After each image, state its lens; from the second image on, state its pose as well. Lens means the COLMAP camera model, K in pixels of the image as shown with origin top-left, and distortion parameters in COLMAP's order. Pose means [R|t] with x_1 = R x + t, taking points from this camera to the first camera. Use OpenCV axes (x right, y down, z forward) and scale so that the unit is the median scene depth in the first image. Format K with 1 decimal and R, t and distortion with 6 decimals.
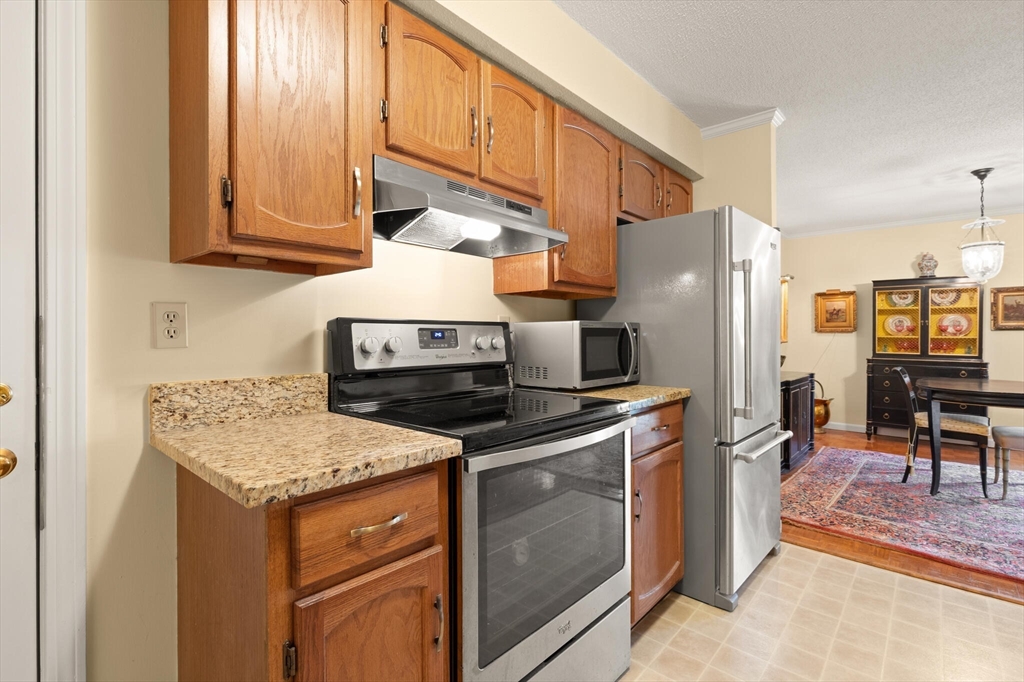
lens RADIAL K [[456.9, 0, 533.5], [0, 456.9, 334.4], [0, 0, 1]] dist [0.006524, -0.001226]
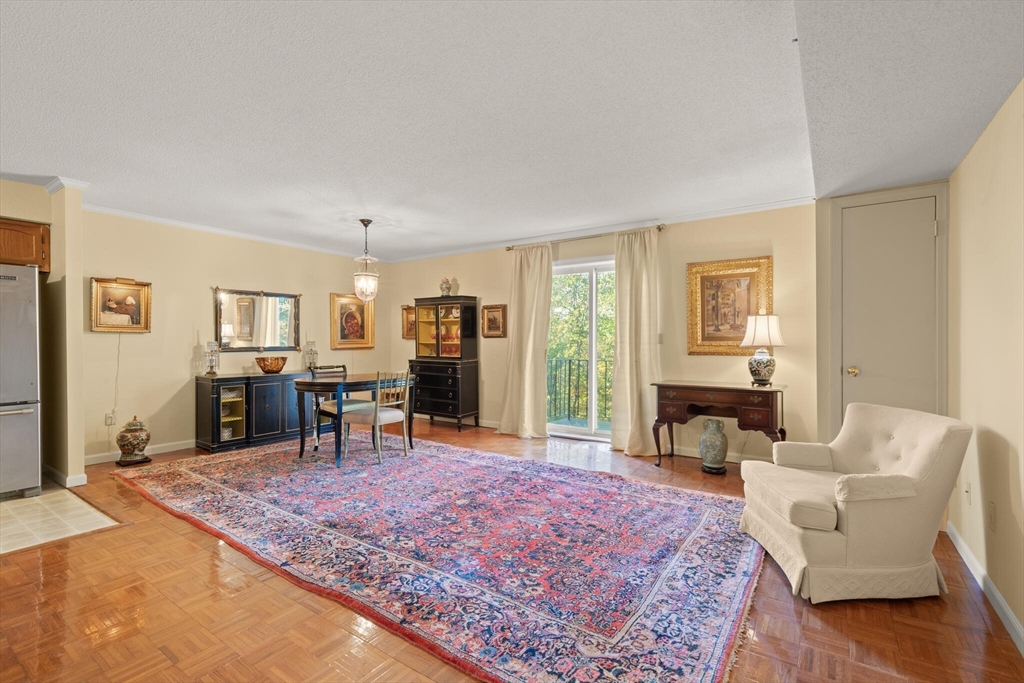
lens RADIAL K [[456.9, 0, 515.0], [0, 456.9, 343.0], [0, 0, 1]] dist [0.006524, -0.001226]
pose [[0.992000, -0.000025, 0.126234, 1.242326], [-0.000653, 0.999986, 0.005332, -0.000717], [-0.126233, -0.005372, 0.991986, -0.400807]]
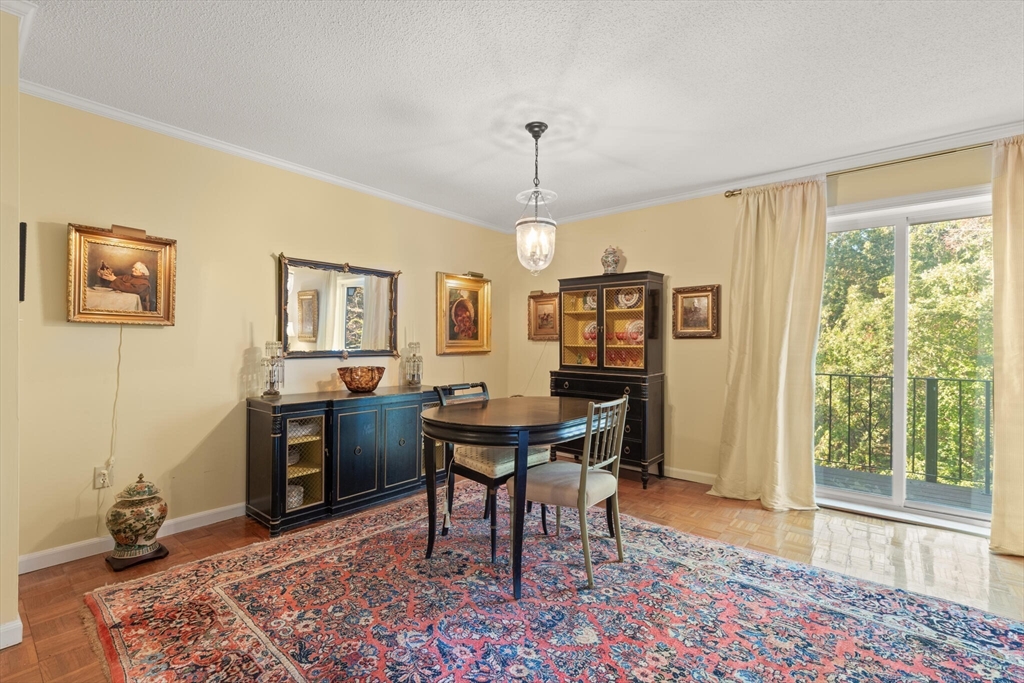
lens RADIAL K [[456.9, 0, 516.7], [0, 456.9, 344.2], [0, 0, 1]] dist [0.006524, -0.001226]
pose [[0.999114, 0.007238, 0.041450, 0.914293], [-0.007290, 0.999973, 0.001104, 0.003629], [-0.041441, -0.001405, 0.999140, 0.243260]]
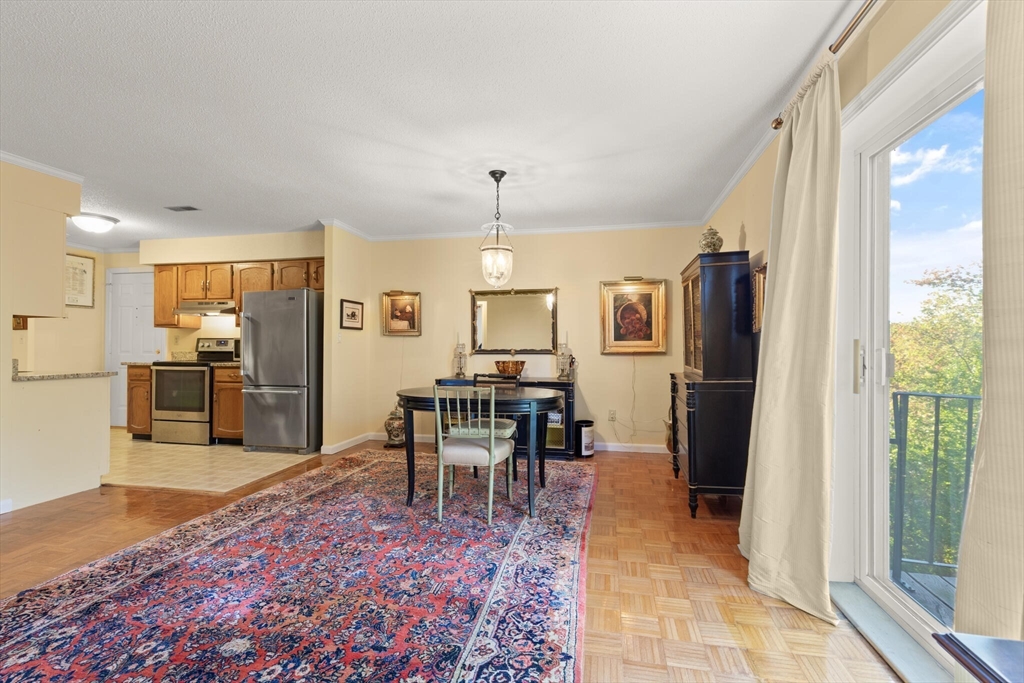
lens RADIAL K [[456.9, 0, 517.6], [0, 456.9, 343.3], [0, 0, 1]] dist [0.006524, -0.001226]
pose [[0.509946, -0.001329, -0.860205, 1.826210], [-0.001714, 0.999995, -0.002561, 0.006008], [0.860204, 0.002780, 0.509942, 0.544063]]
